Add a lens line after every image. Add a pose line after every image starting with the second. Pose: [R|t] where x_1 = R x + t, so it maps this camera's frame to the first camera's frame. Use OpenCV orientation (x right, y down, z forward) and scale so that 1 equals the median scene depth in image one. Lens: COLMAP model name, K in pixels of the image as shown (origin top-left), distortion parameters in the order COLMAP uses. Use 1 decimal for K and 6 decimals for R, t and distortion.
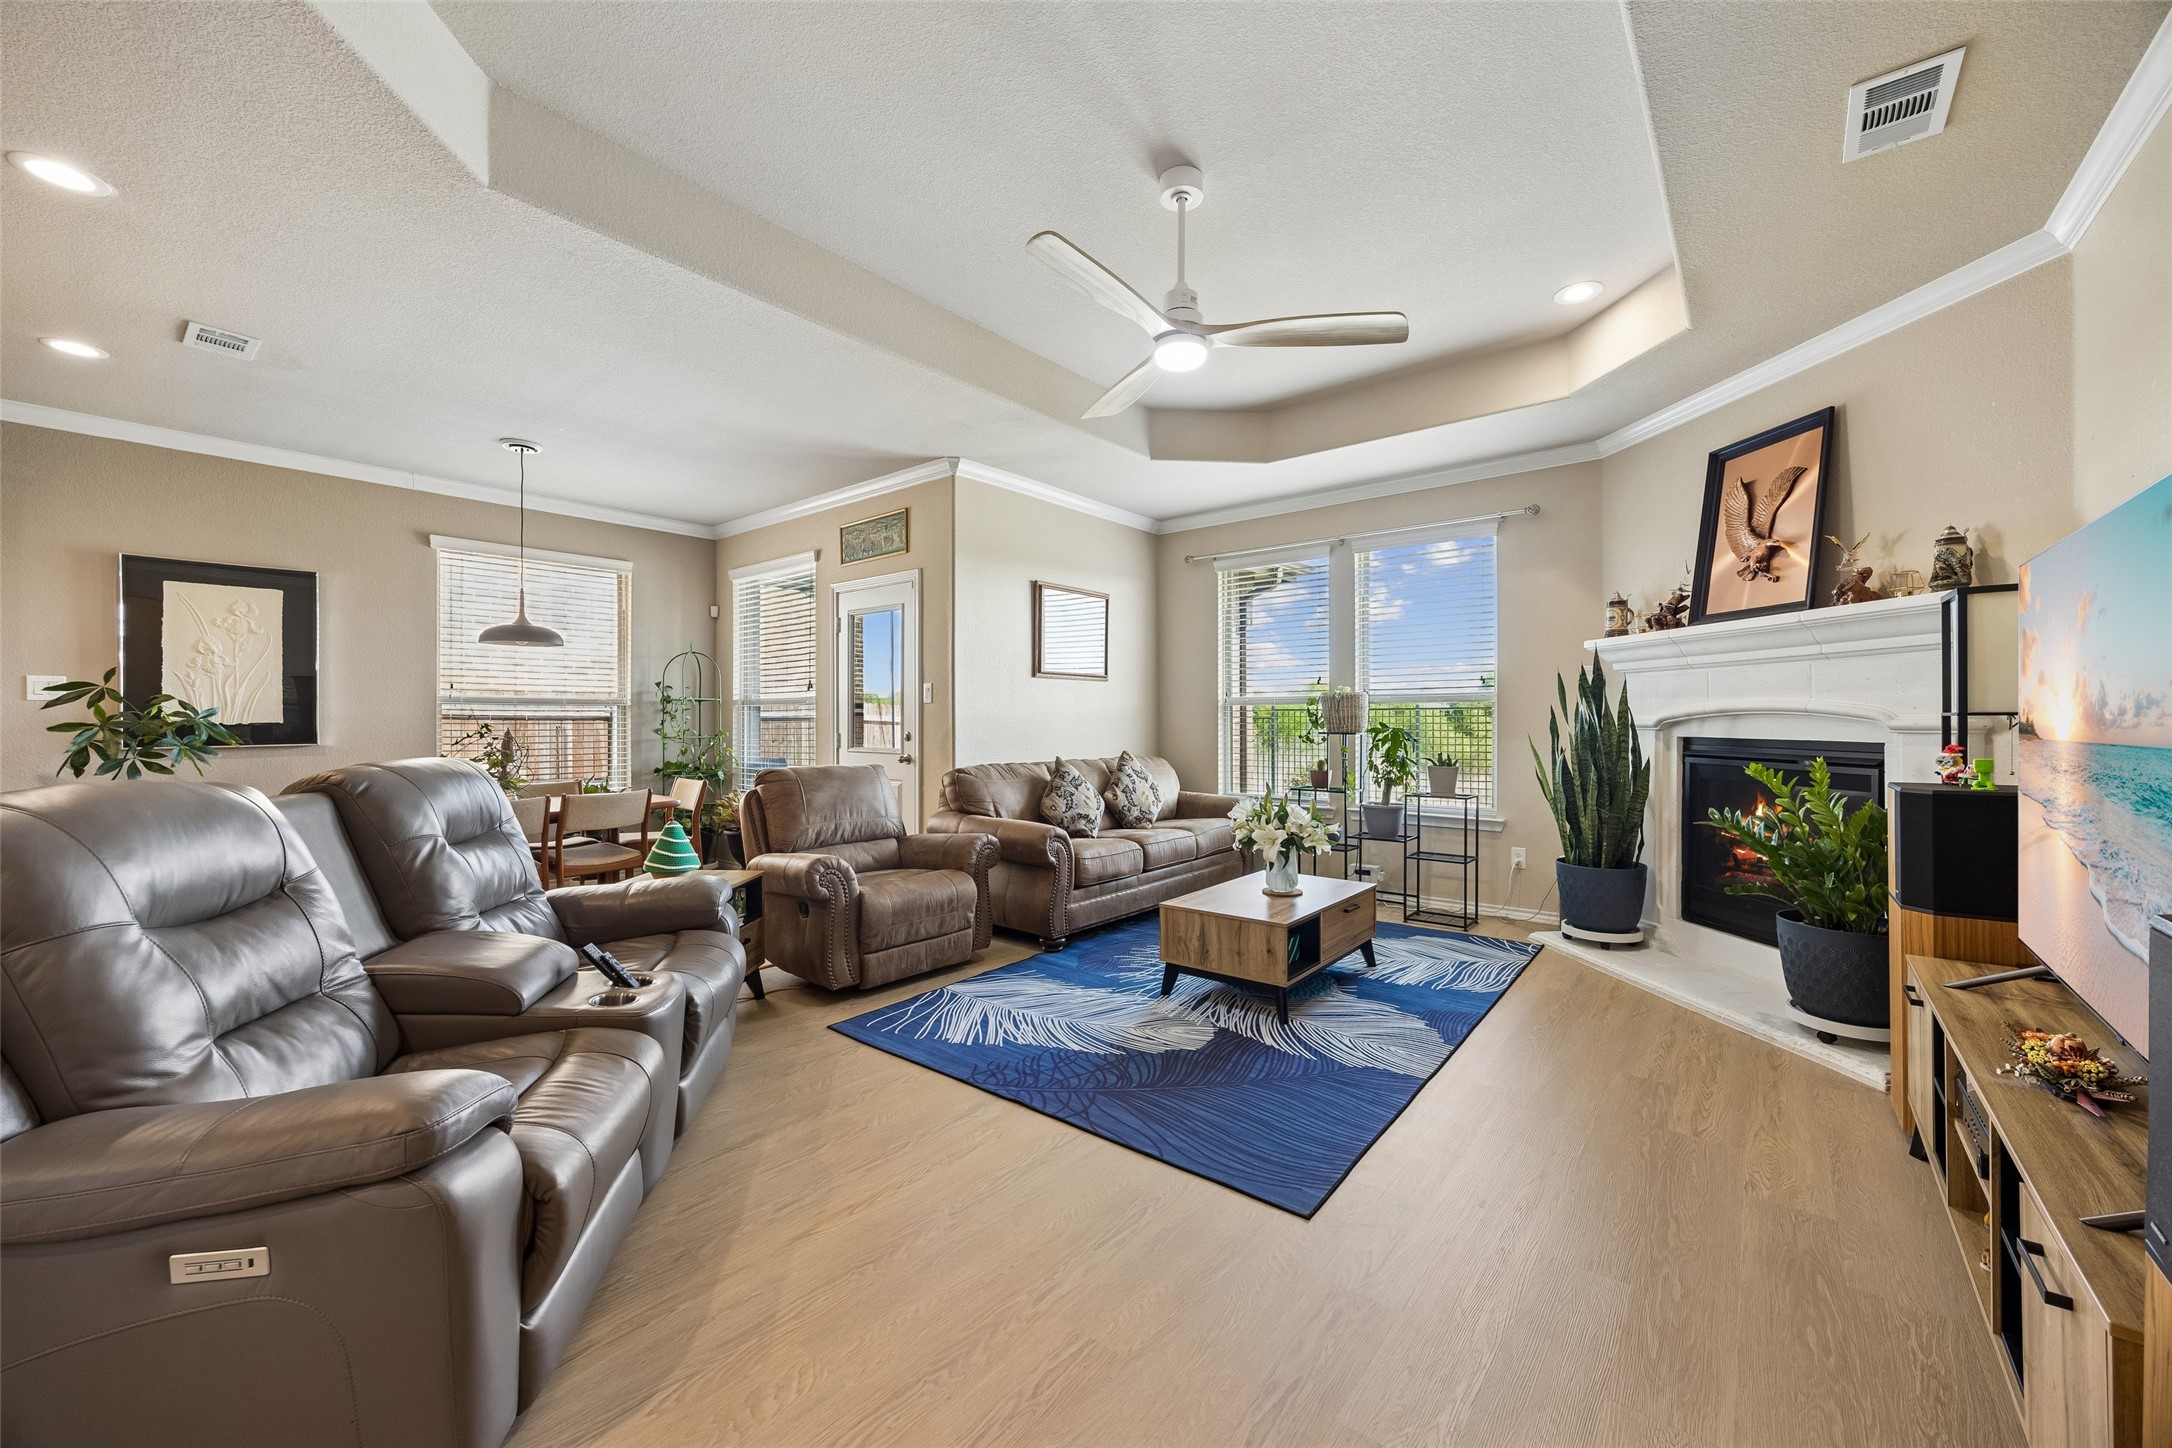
lens RADIAL K [[837.2, 0, 1082.9], [0, 837.2, 725.2], [0, 0, 1]] dist [-0.001093, -0.000046]
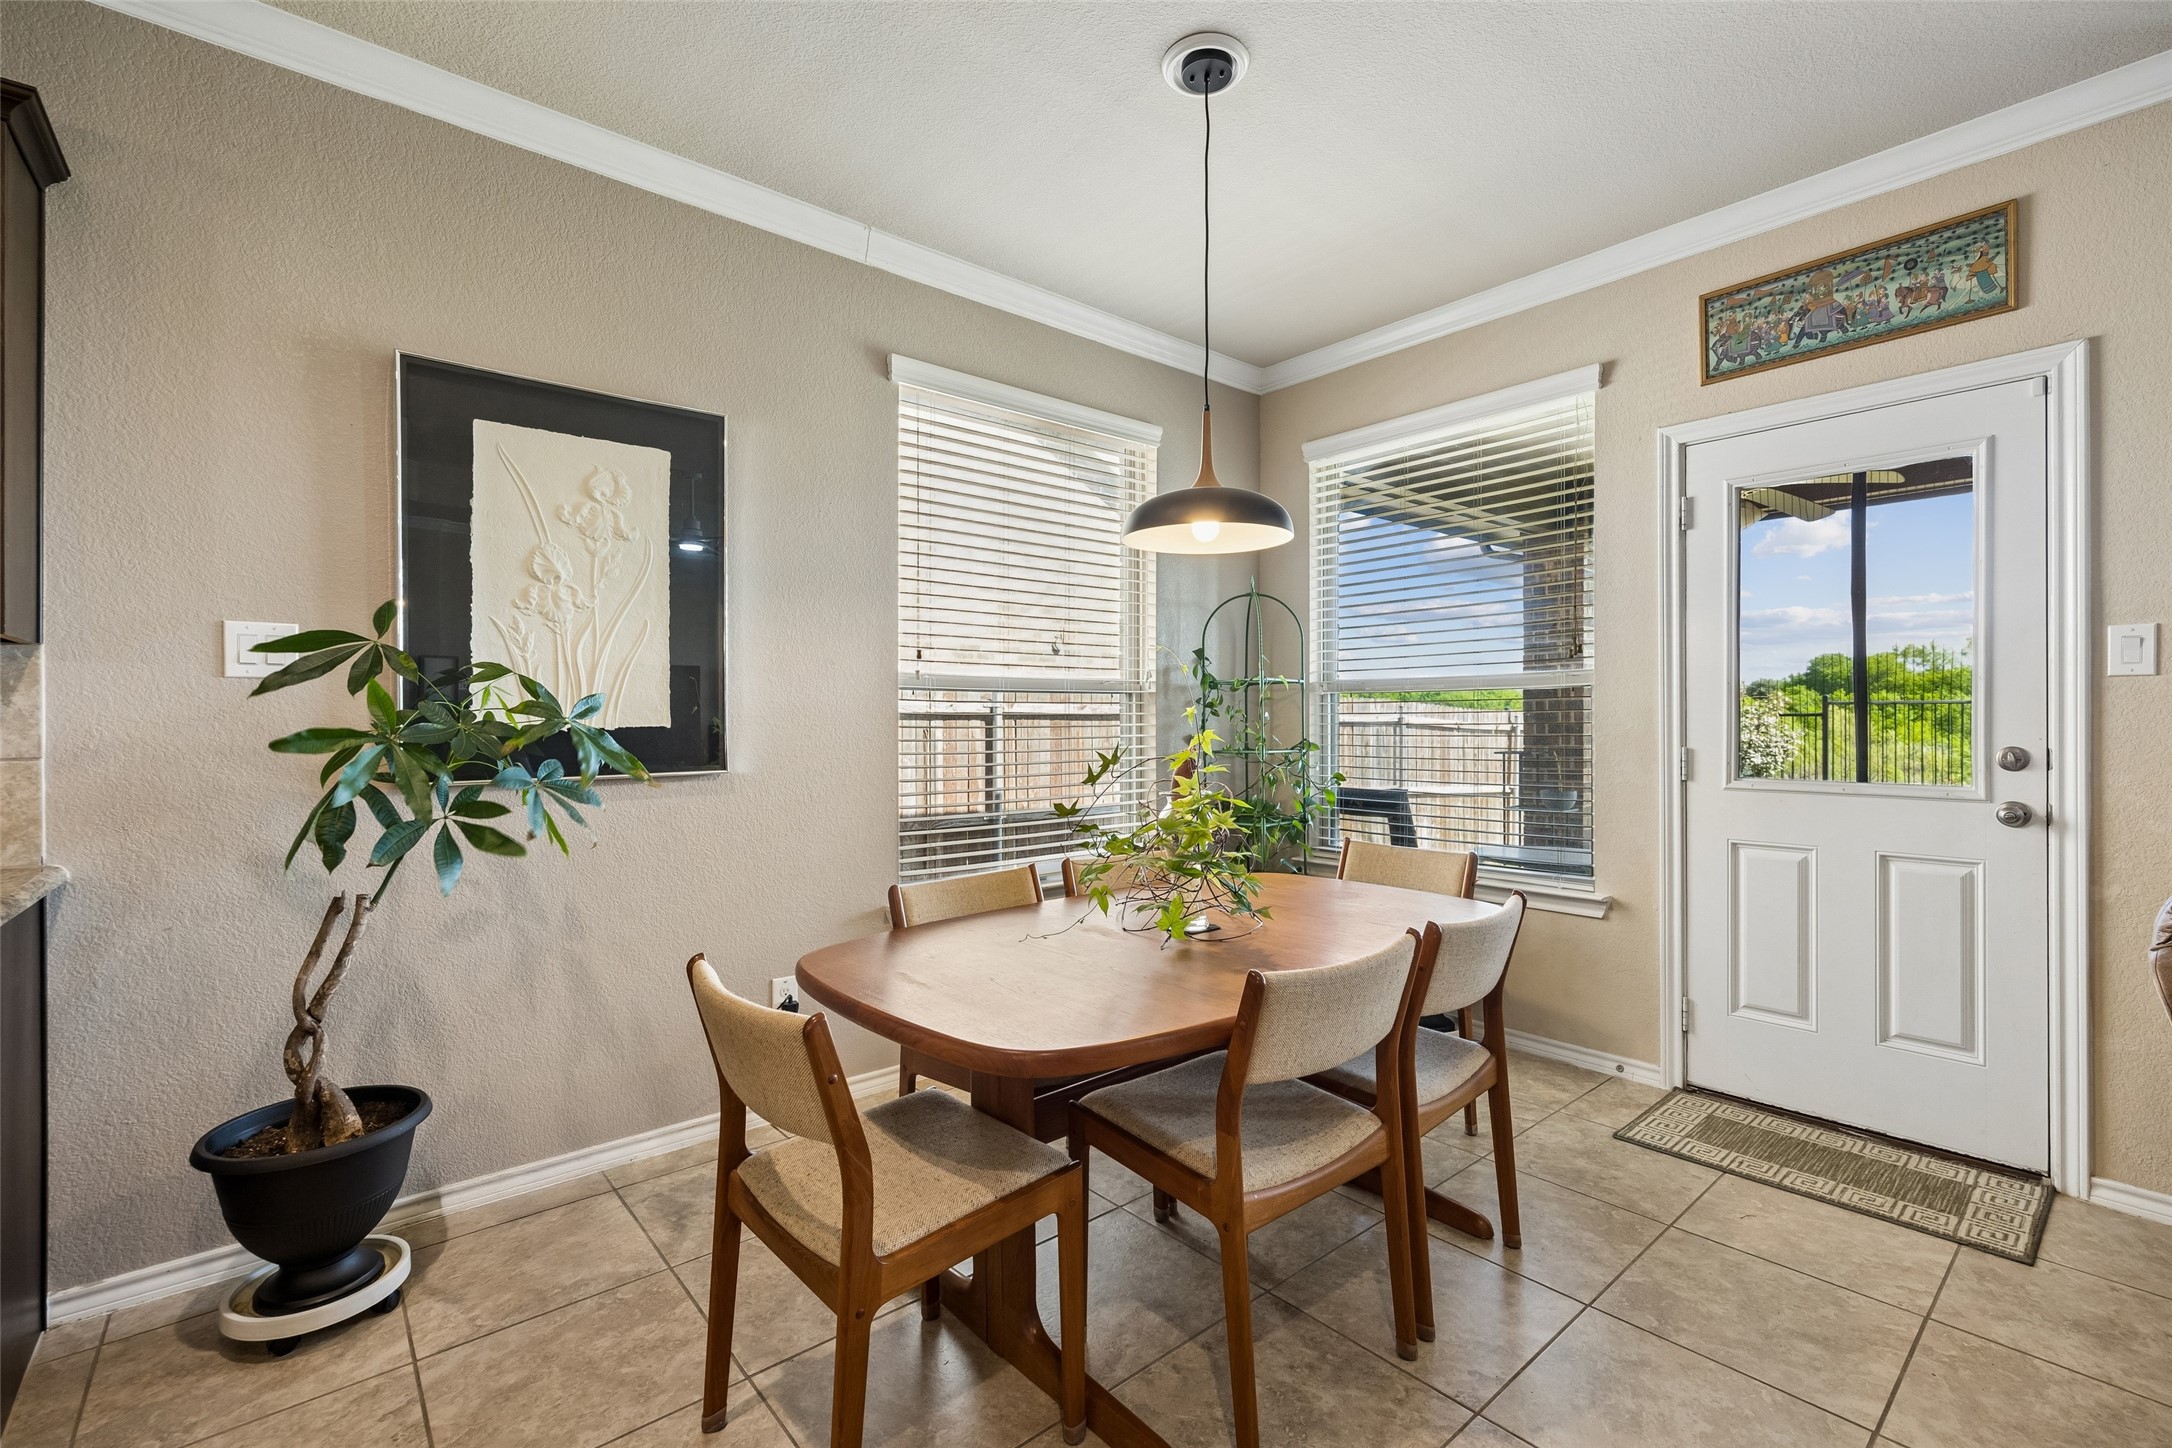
lens RADIAL K [[965.1, 0, 1091.3], [0, 965.1, 722.3], [0, 0, 1]] dist [0.003293, -0.000027]
pose [[0.984365, -0.000876, -0.176138, -0.673320], [0.000640, 0.999999, -0.001395, -0.004856], [0.176139, 0.001260, 0.984364, 0.538329]]
